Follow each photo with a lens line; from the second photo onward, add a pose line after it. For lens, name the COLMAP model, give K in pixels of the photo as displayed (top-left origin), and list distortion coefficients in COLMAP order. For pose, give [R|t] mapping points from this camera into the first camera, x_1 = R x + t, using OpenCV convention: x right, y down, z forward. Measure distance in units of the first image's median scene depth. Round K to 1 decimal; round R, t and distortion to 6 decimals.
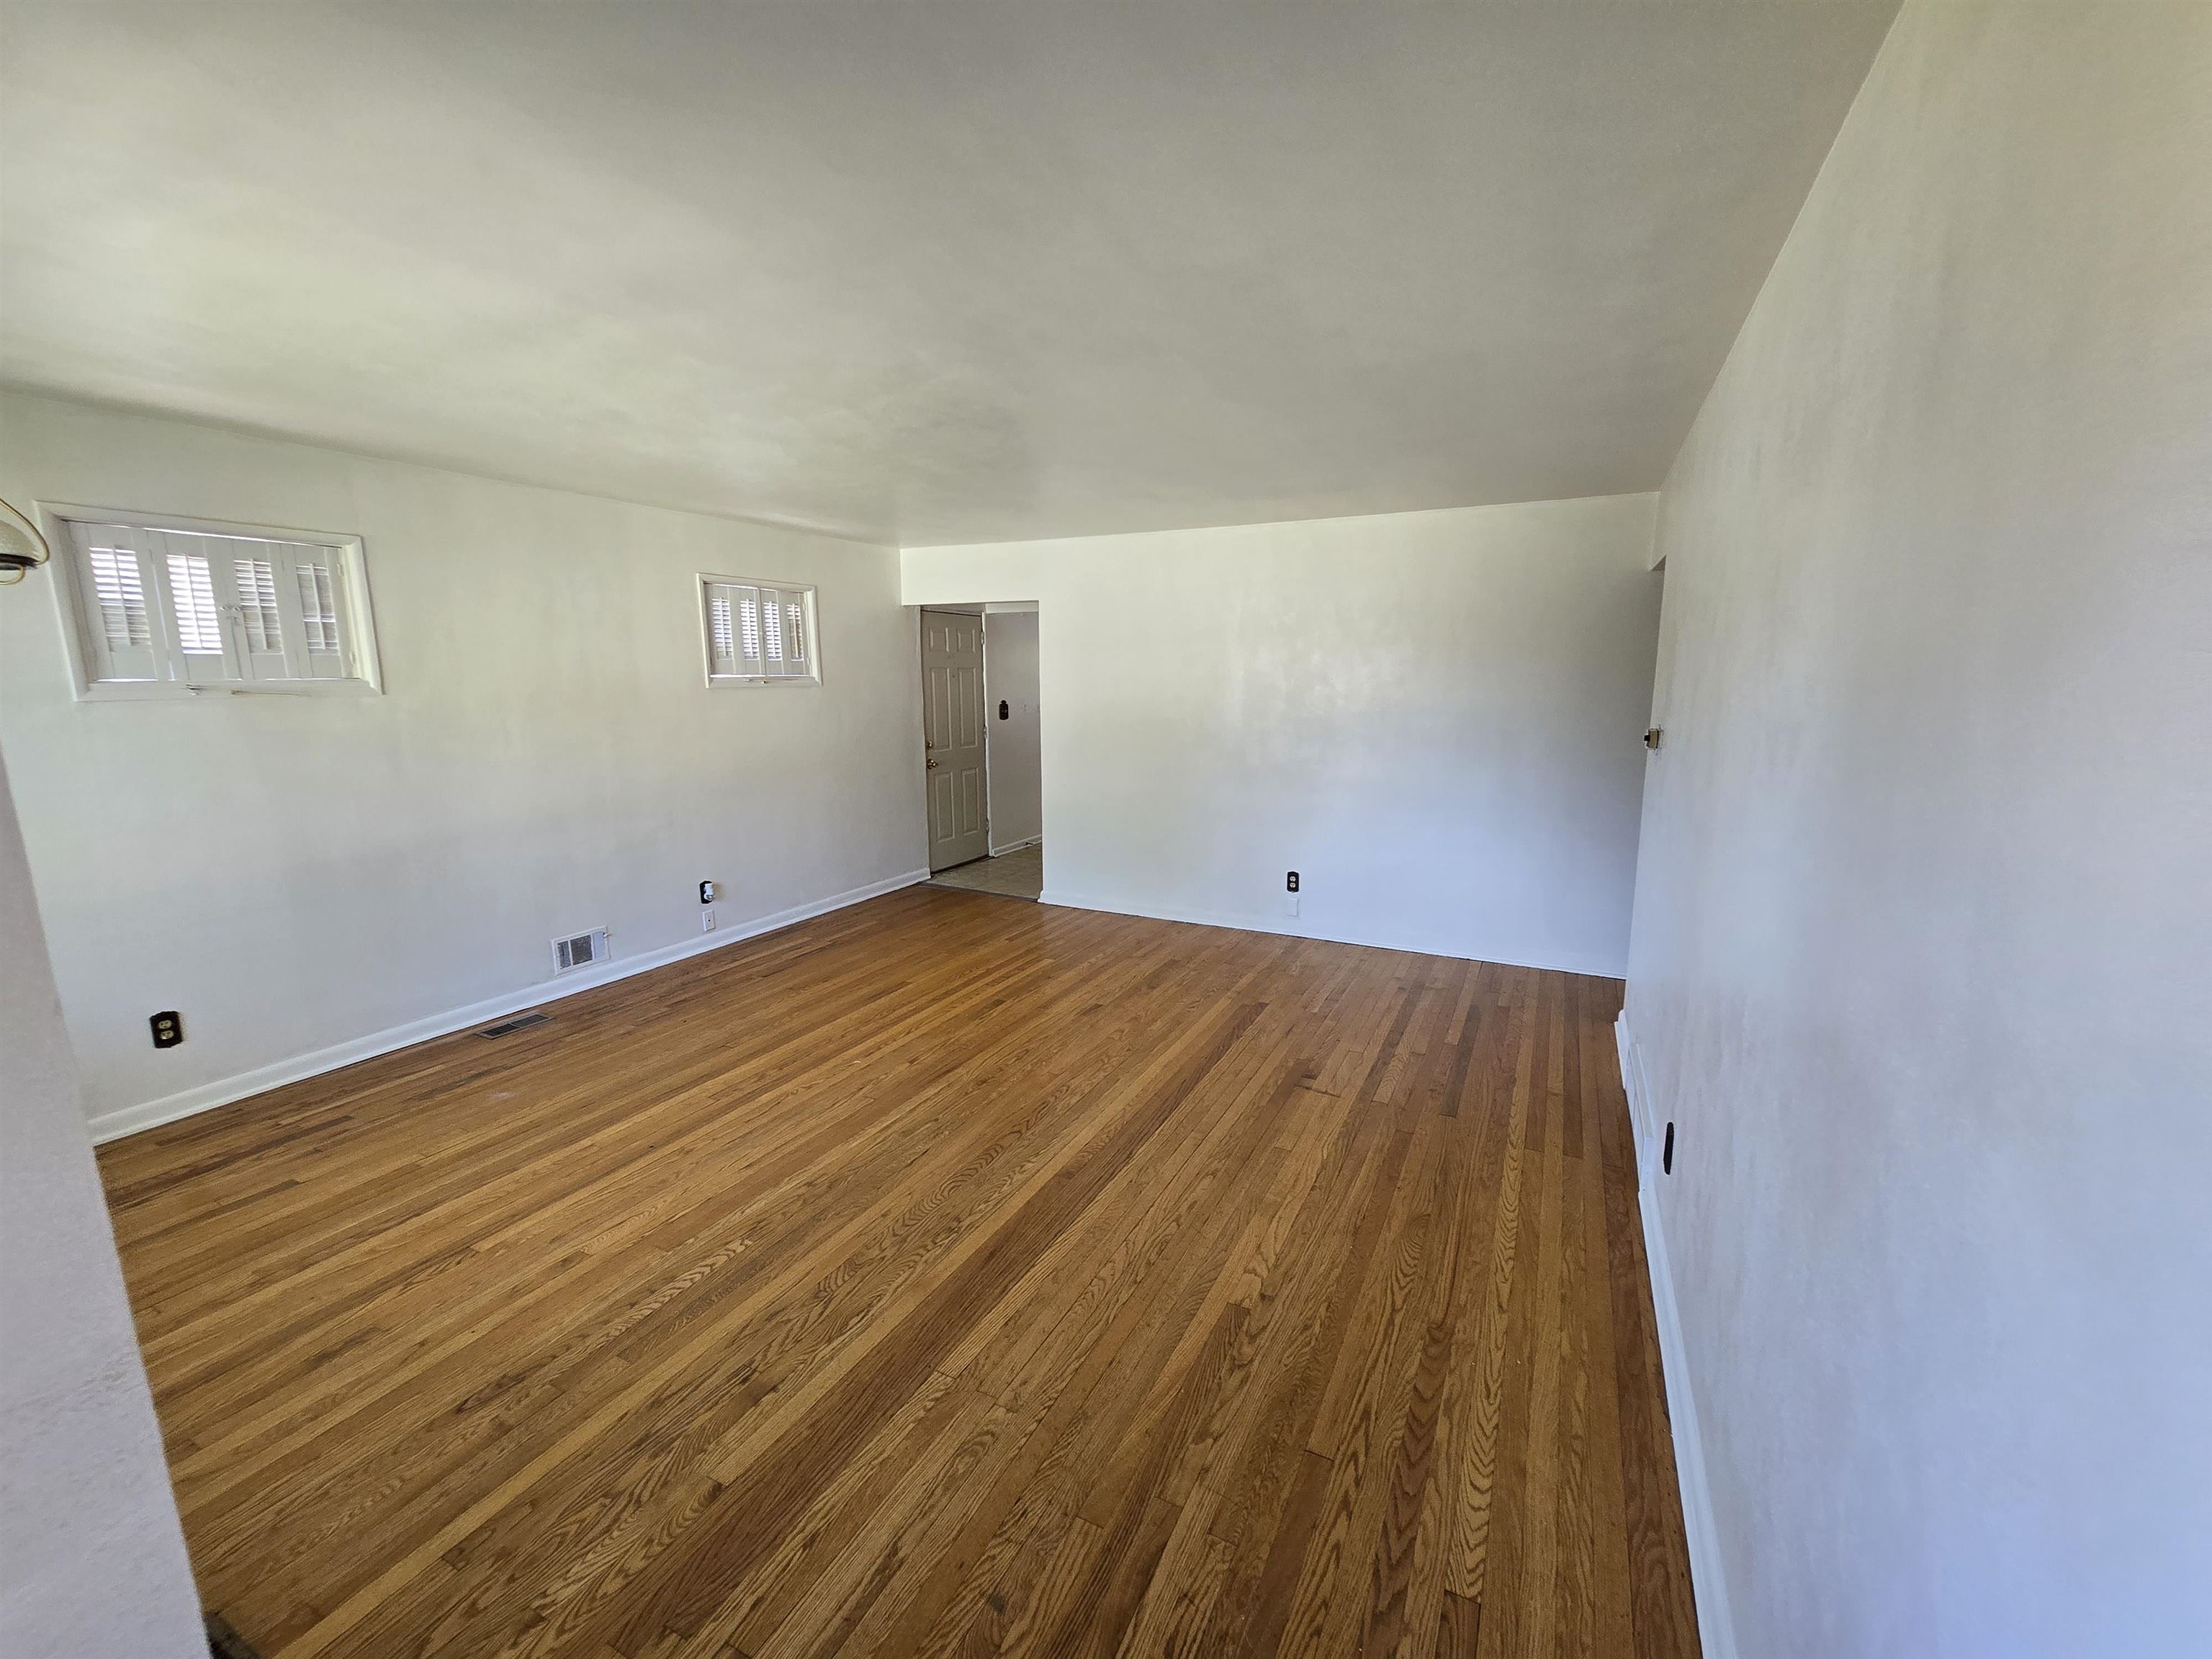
lens RADIAL K [[907.2, 0, 1105.0], [0, 907.2, 838.2], [0, 0, 1]] dist [-0.013973, 0.000508]
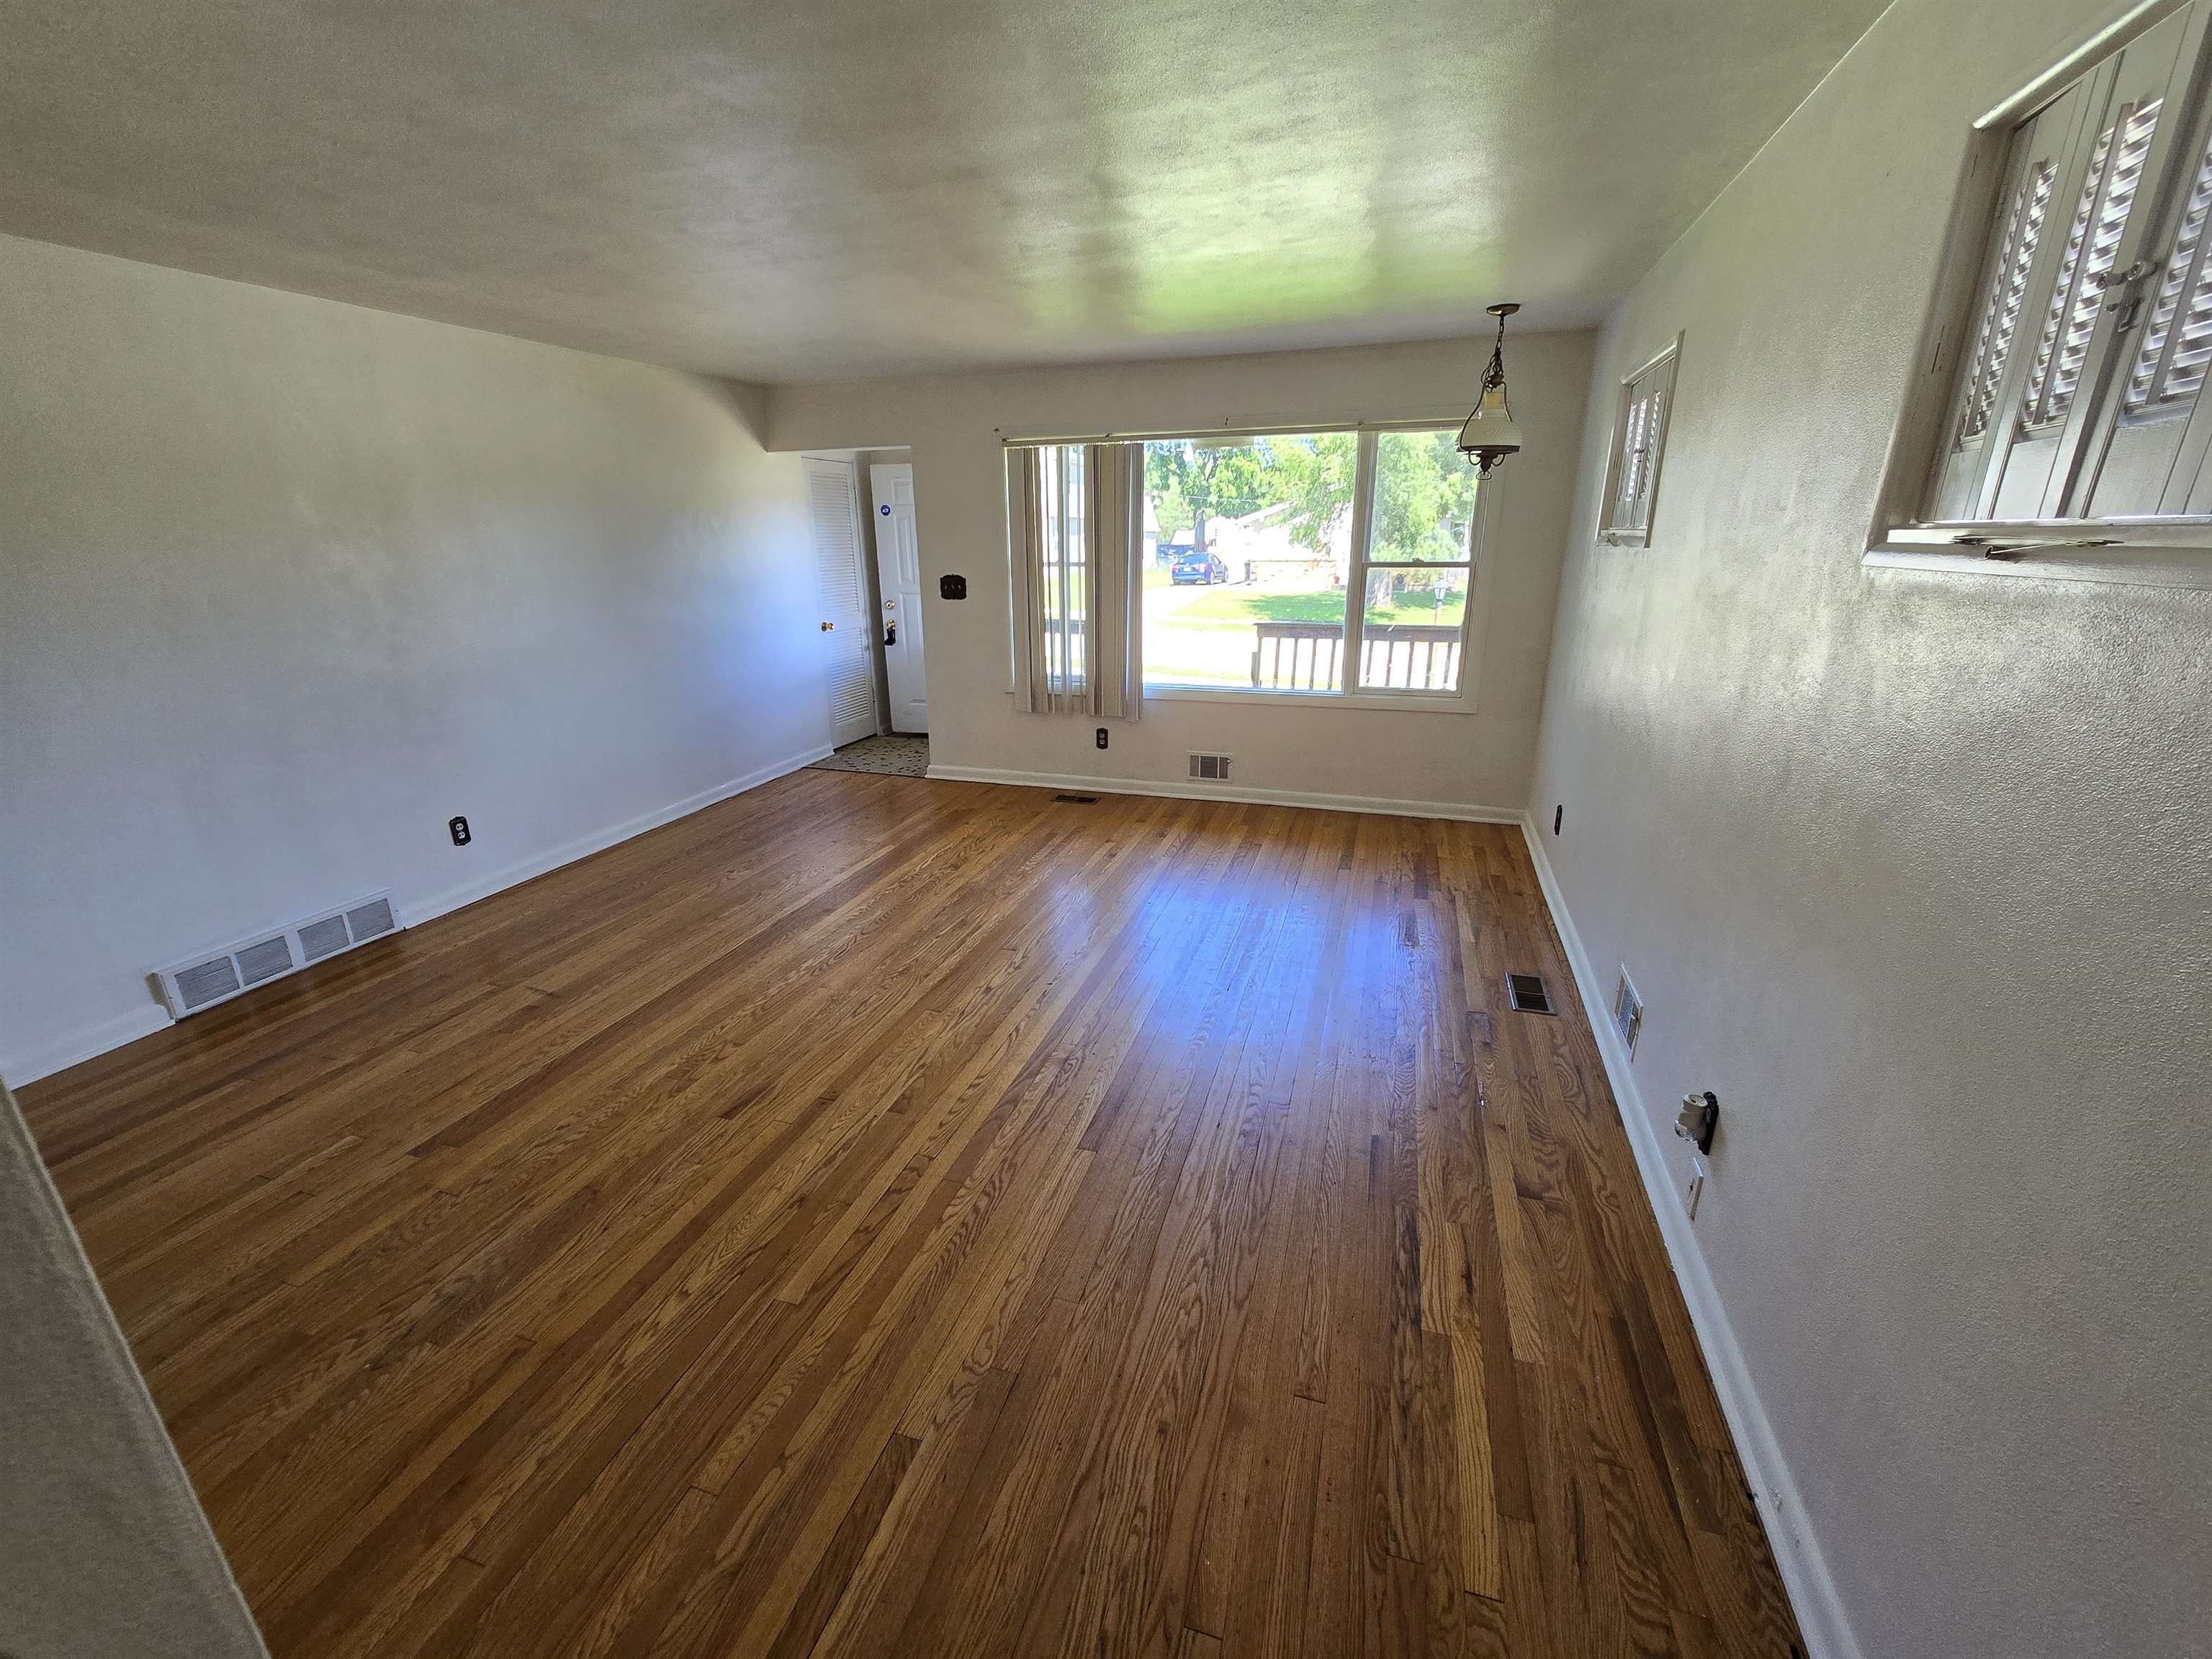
lens RADIAL K [[907.2, 0, 1103.6], [0, 907.2, 833.7], [0, 0, 1]] dist [-0.013973, 0.000508]
pose [[-0.987414, 0.059224, -0.146646, -0.191216], [-0.018168, 0.878625, 0.477167, -0.289582], [0.157107, 0.473826, -0.866491, 1.607614]]
